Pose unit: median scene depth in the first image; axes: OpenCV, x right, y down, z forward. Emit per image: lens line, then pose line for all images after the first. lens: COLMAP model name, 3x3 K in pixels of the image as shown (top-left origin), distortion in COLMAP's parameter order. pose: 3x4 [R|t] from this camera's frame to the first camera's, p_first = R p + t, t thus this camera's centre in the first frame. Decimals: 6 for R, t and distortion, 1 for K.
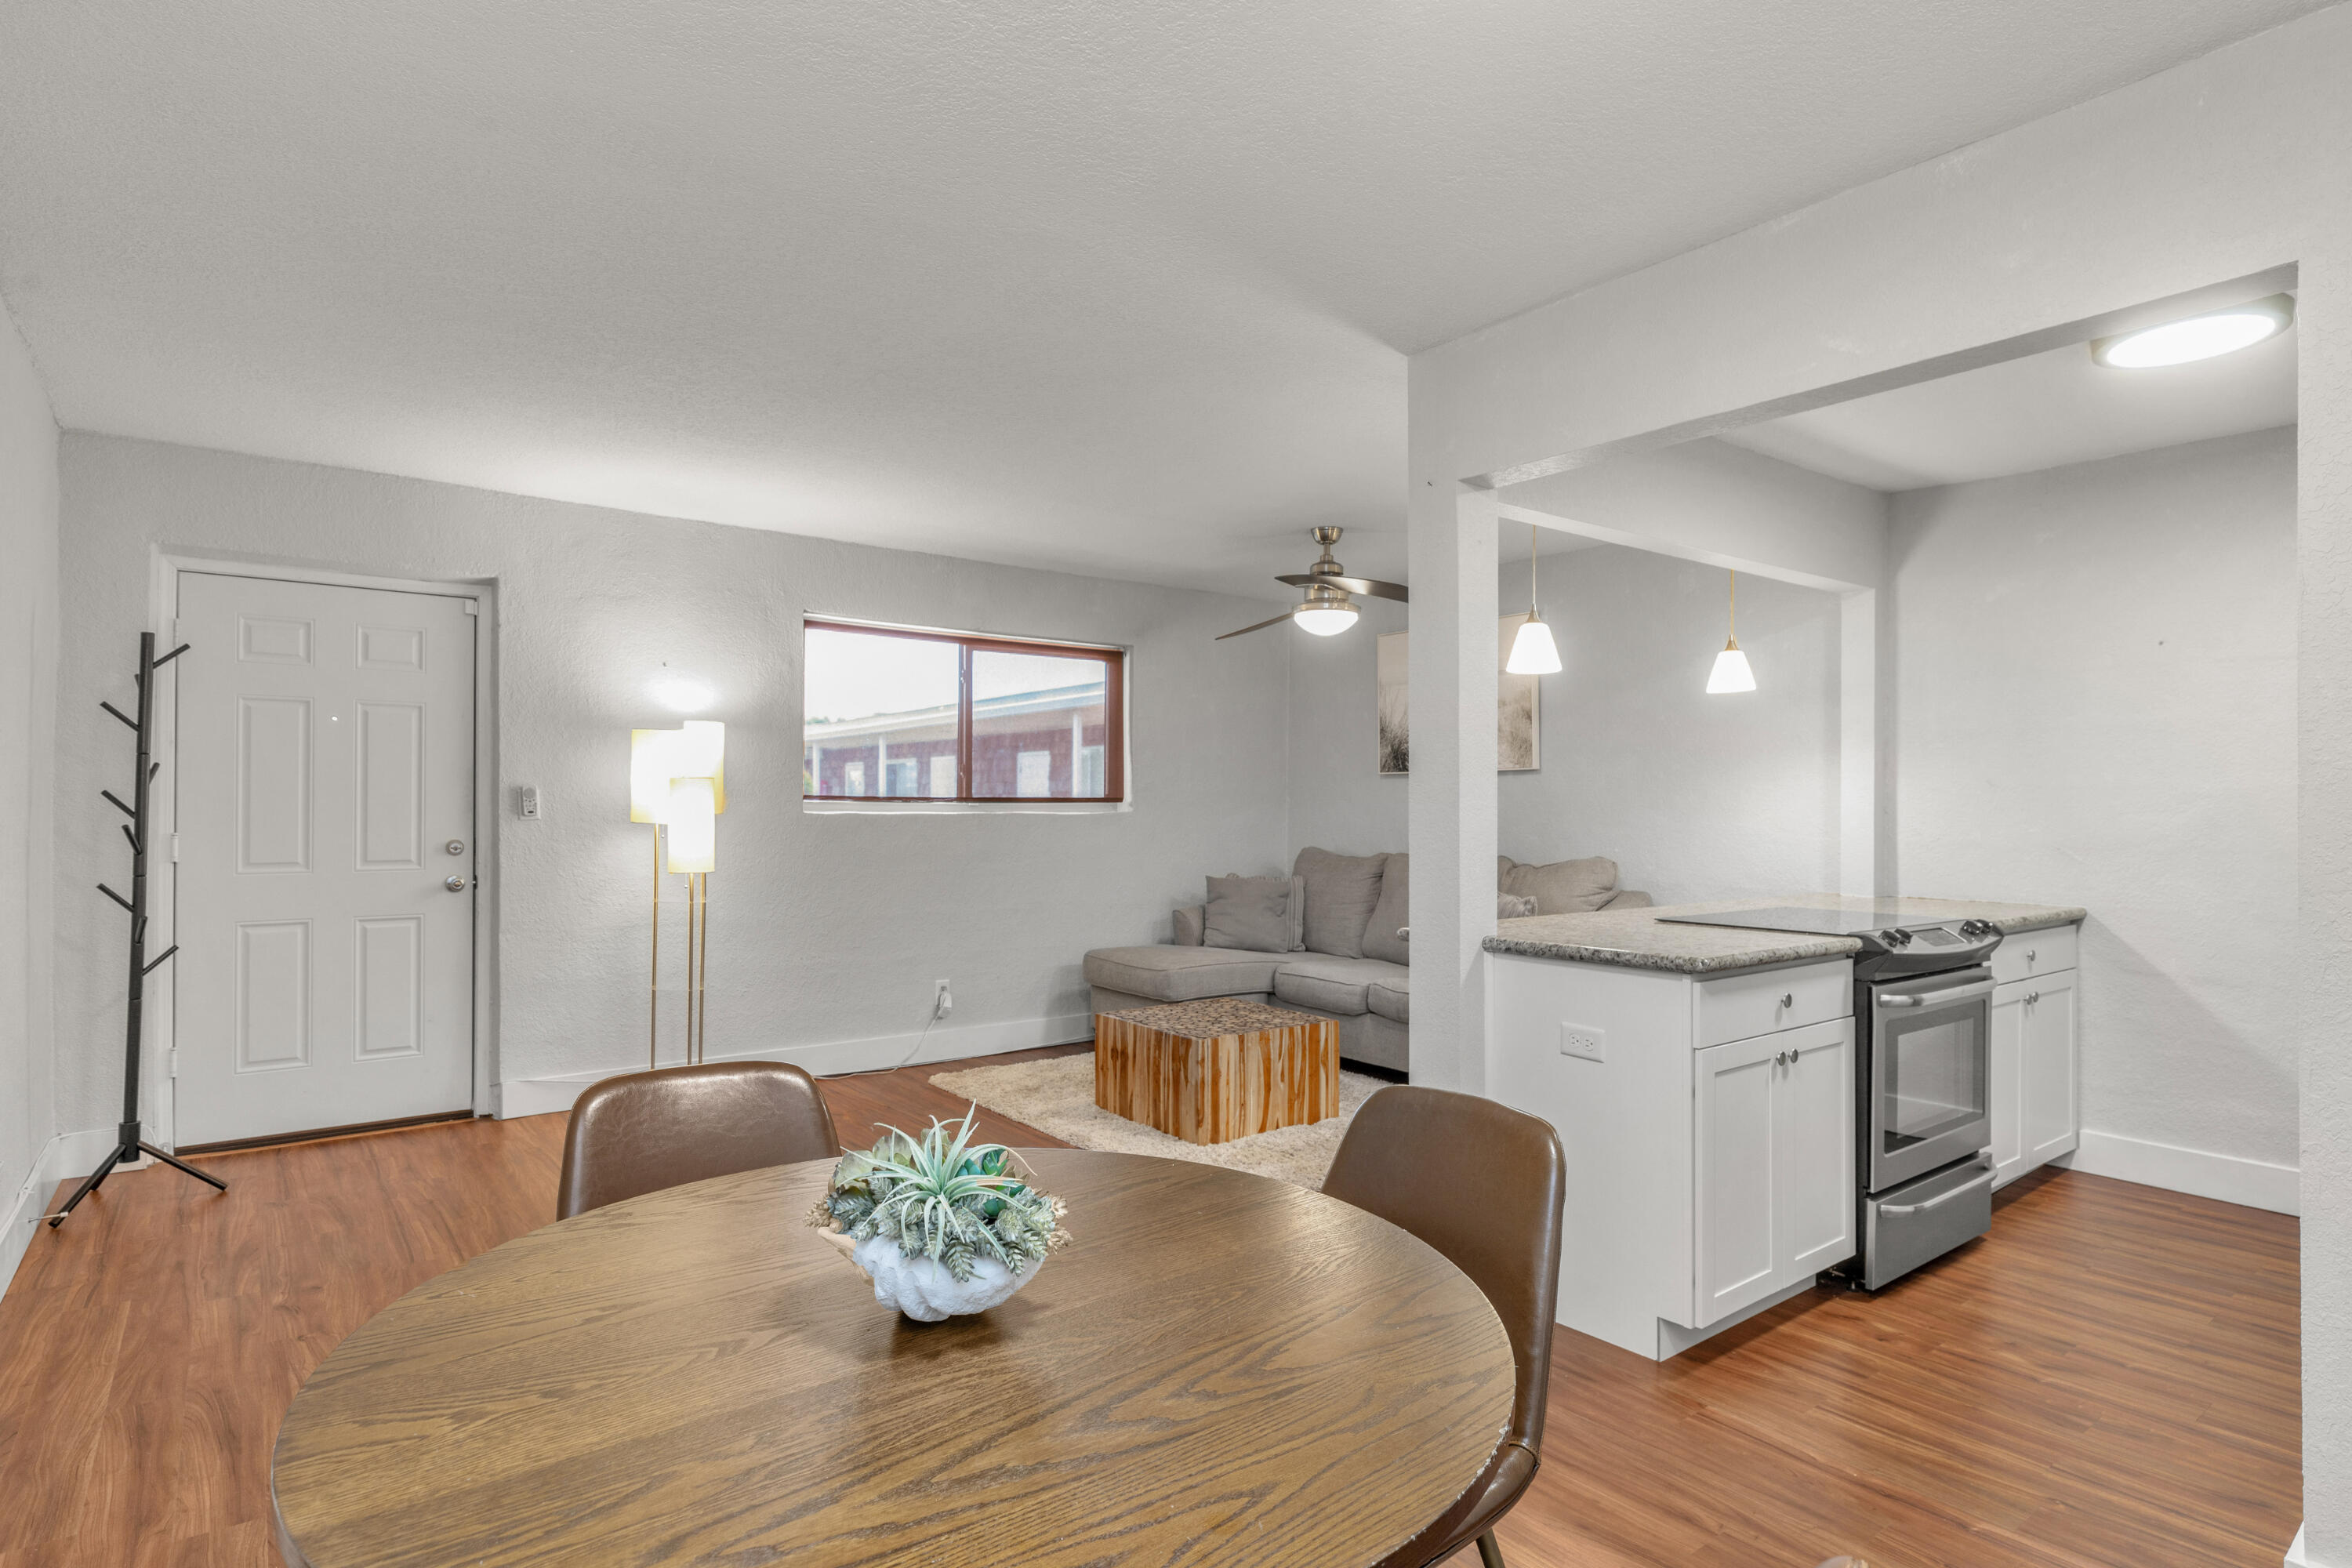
lens RADIAL K [[1208.8, 0, 1197.0], [0, 1208.8, 806.9], [0, 0, 1]] dist [-0.009611, 0.002502]
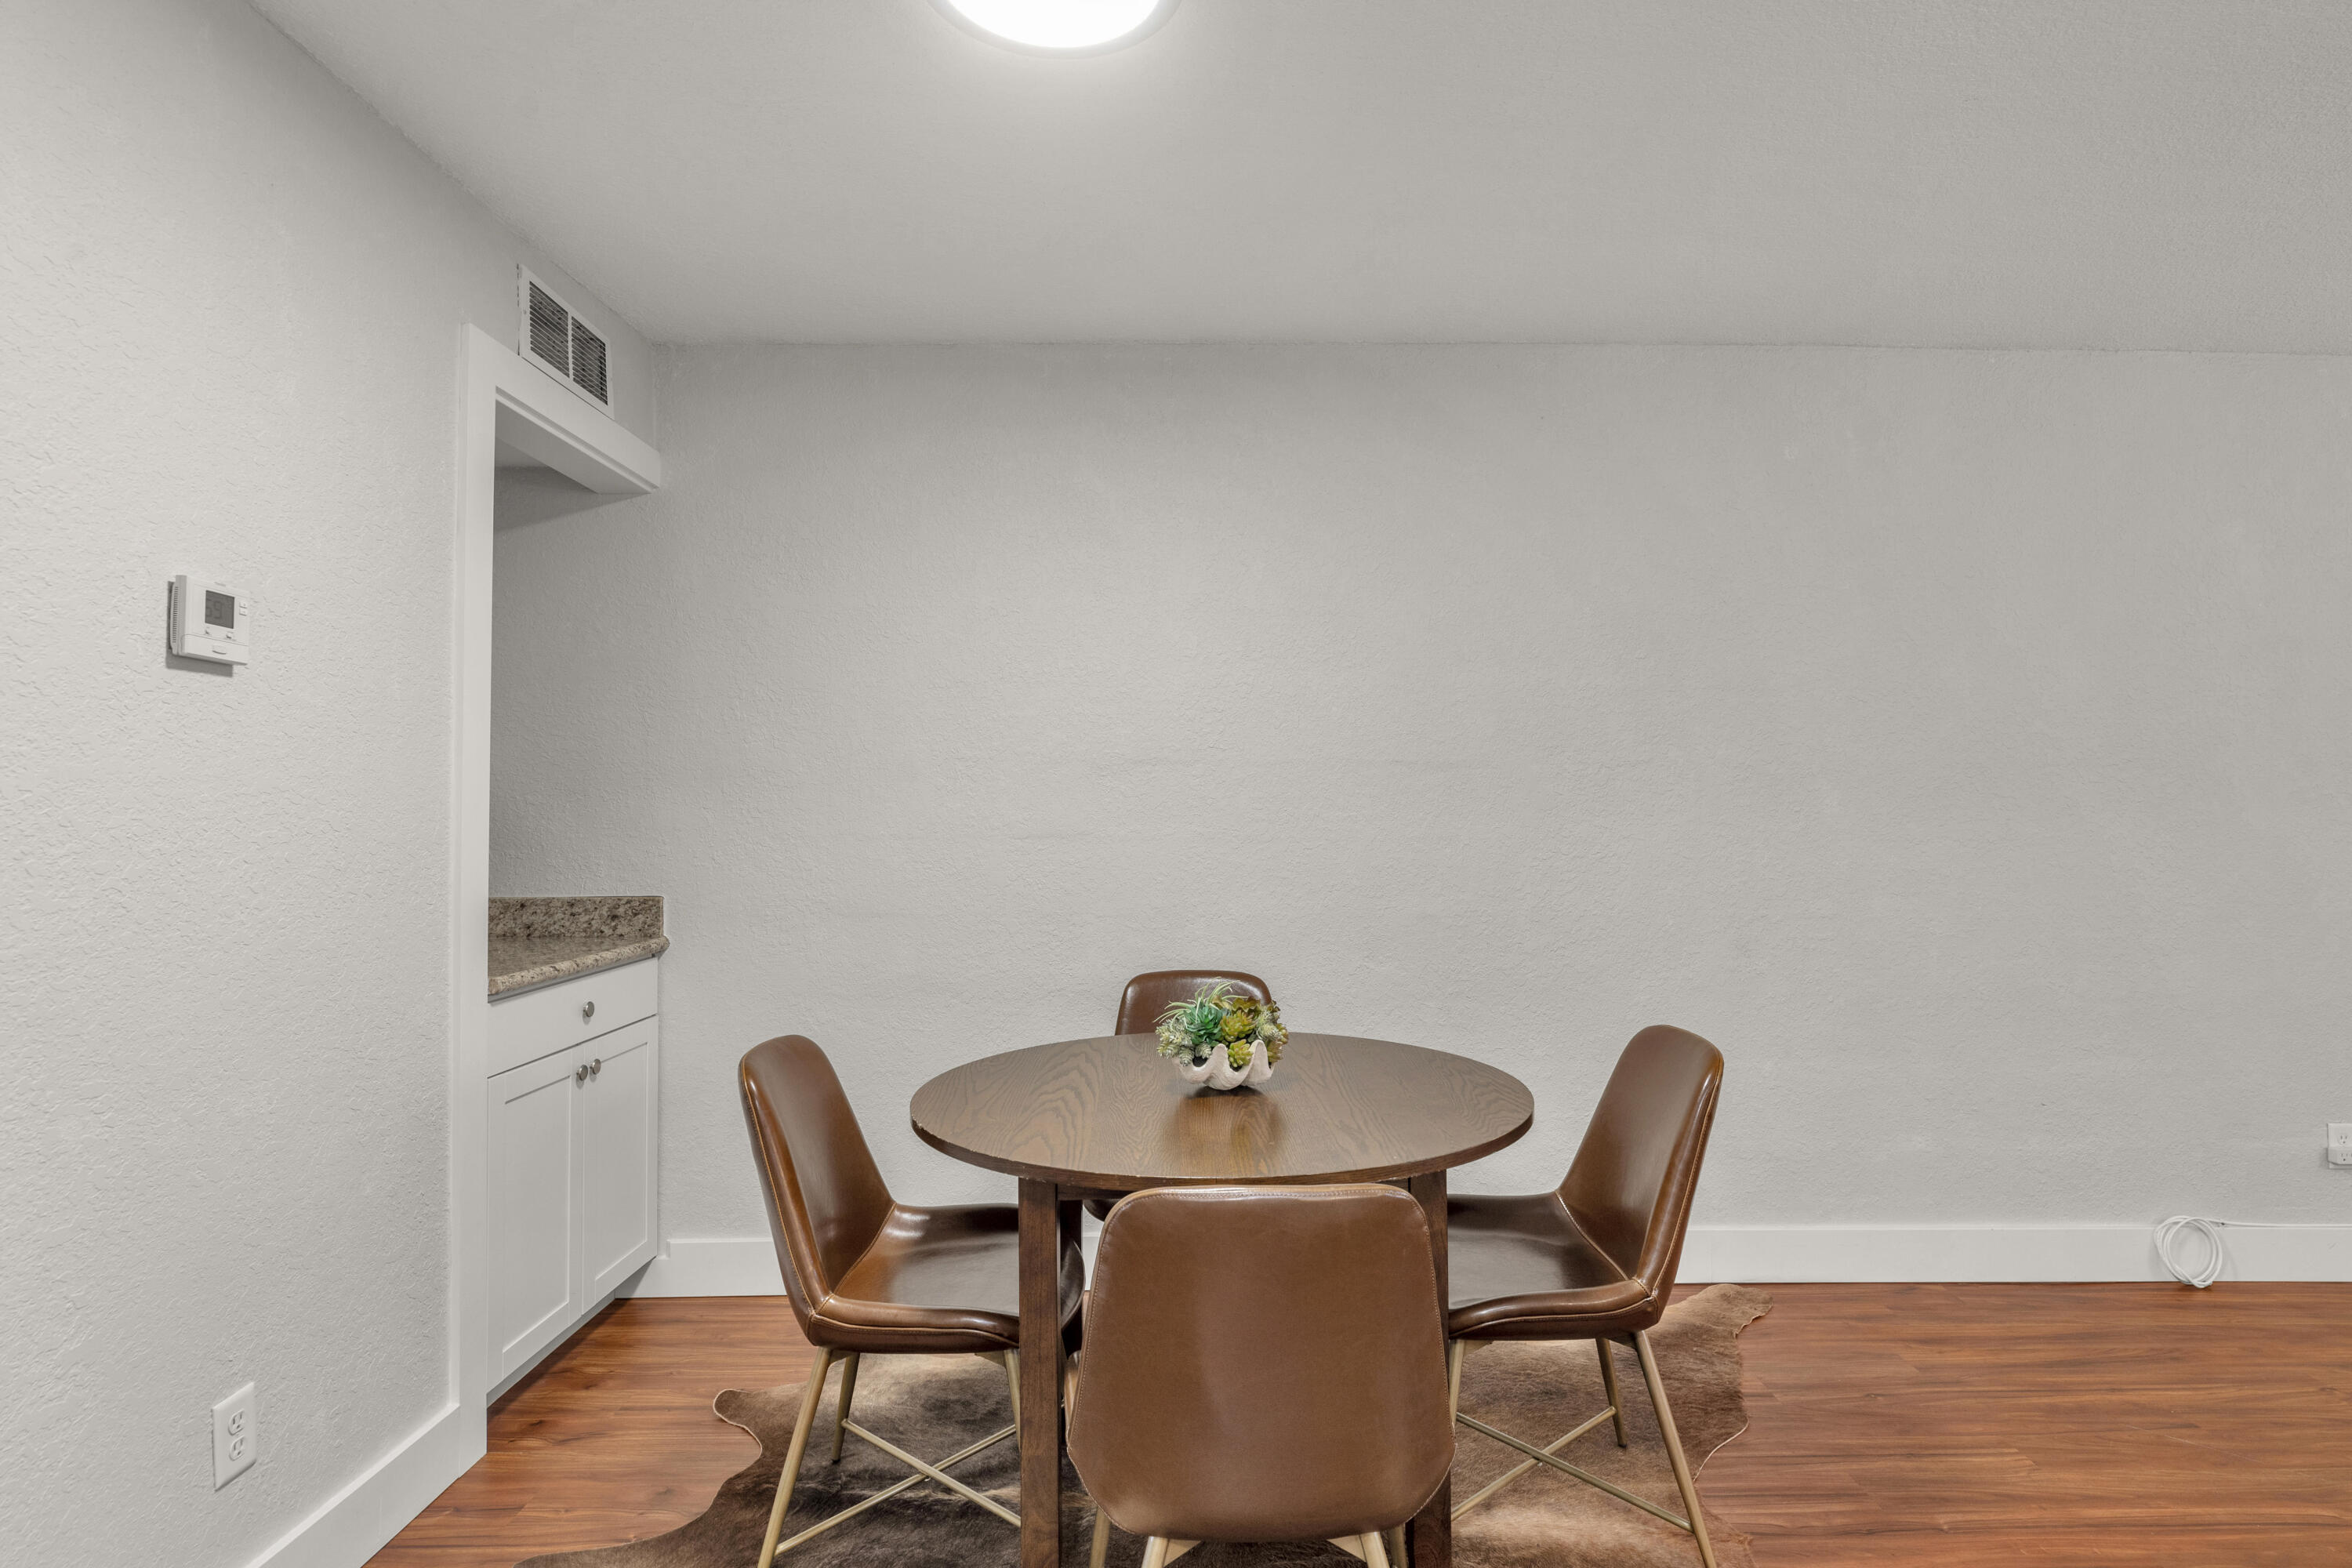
lens RADIAL K [[1208.8, 0, 1172.3], [0, 1208.8, 804.9], [0, 0, 1]] dist [-0.009611, 0.002502]
pose [[-0.634978, -0.013396, -0.772414, 0.303390], [-0.006229, 0.999906, -0.012221, 0.004217], [0.772505, -0.002949, -0.635002, 0.509123]]
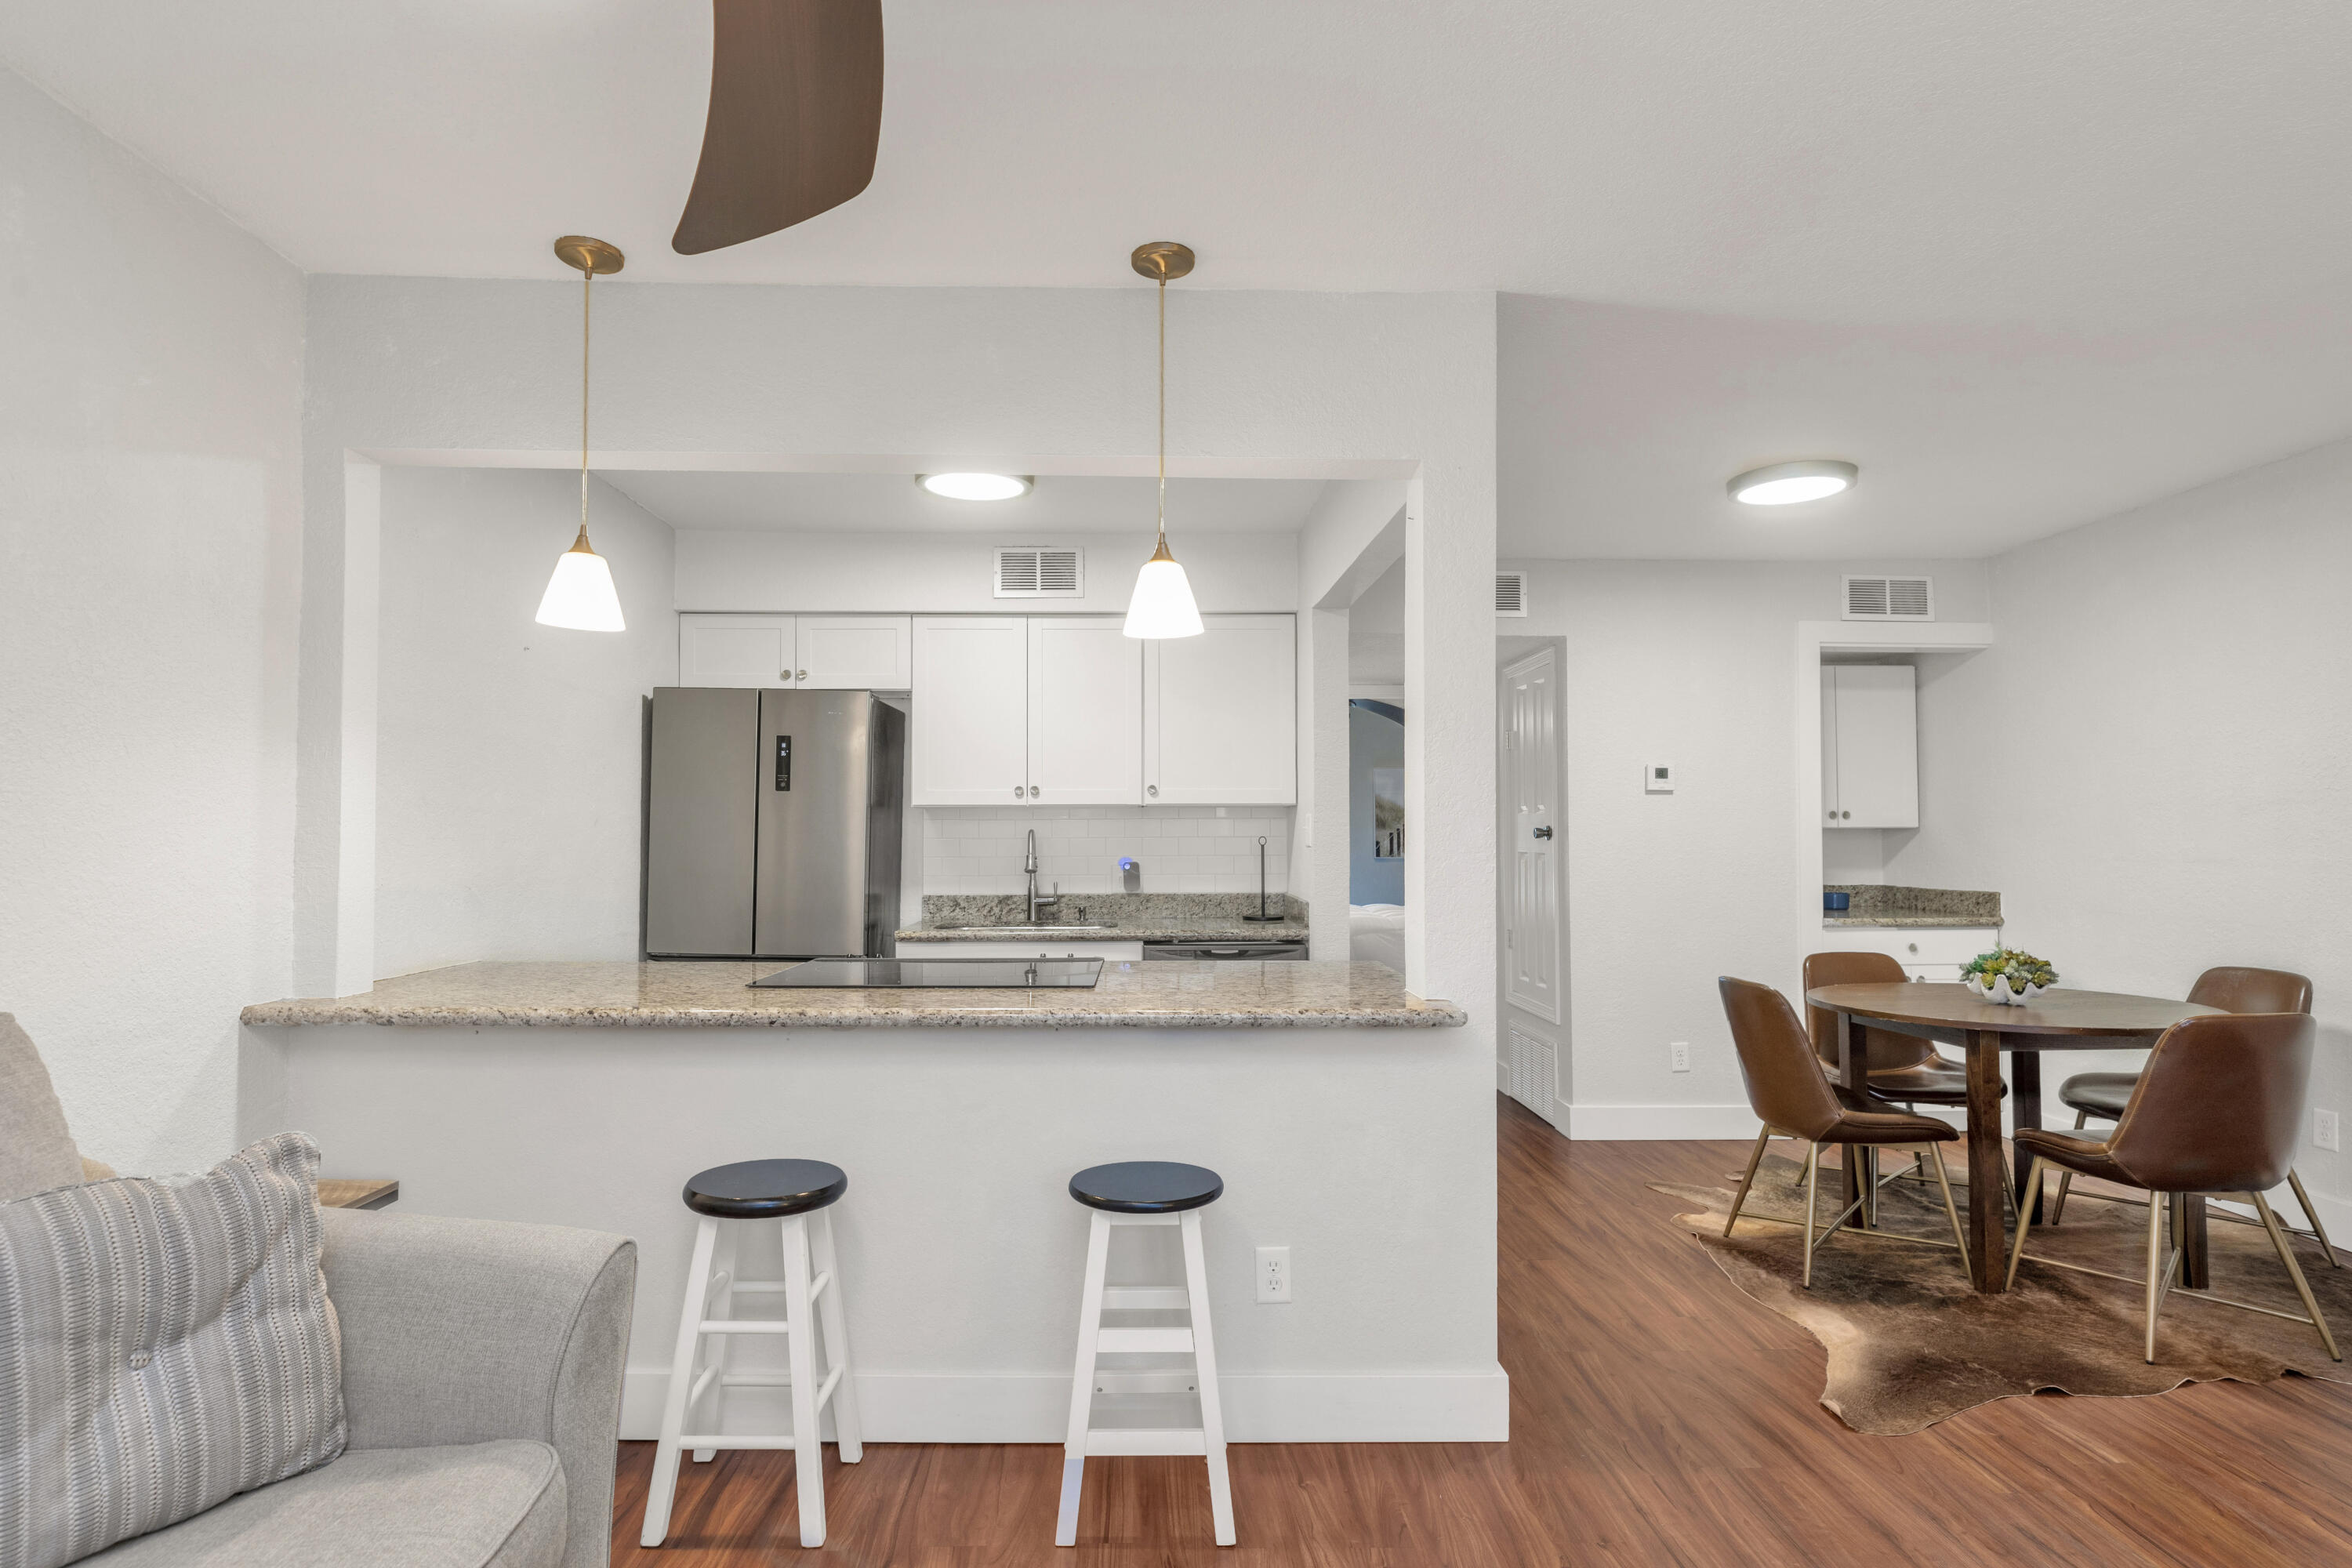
lens RADIAL K [[1208.8, 0, 1168.1], [0, 1208.8, 804.8], [0, 0, 1]] dist [-0.009611, 0.002502]
pose [[-0.781790, 0.006400, 0.623510, -0.108075], [-0.006207, 0.999818, -0.018044, -0.006117], [-0.623511, -0.017977, -0.781607, 1.164094]]
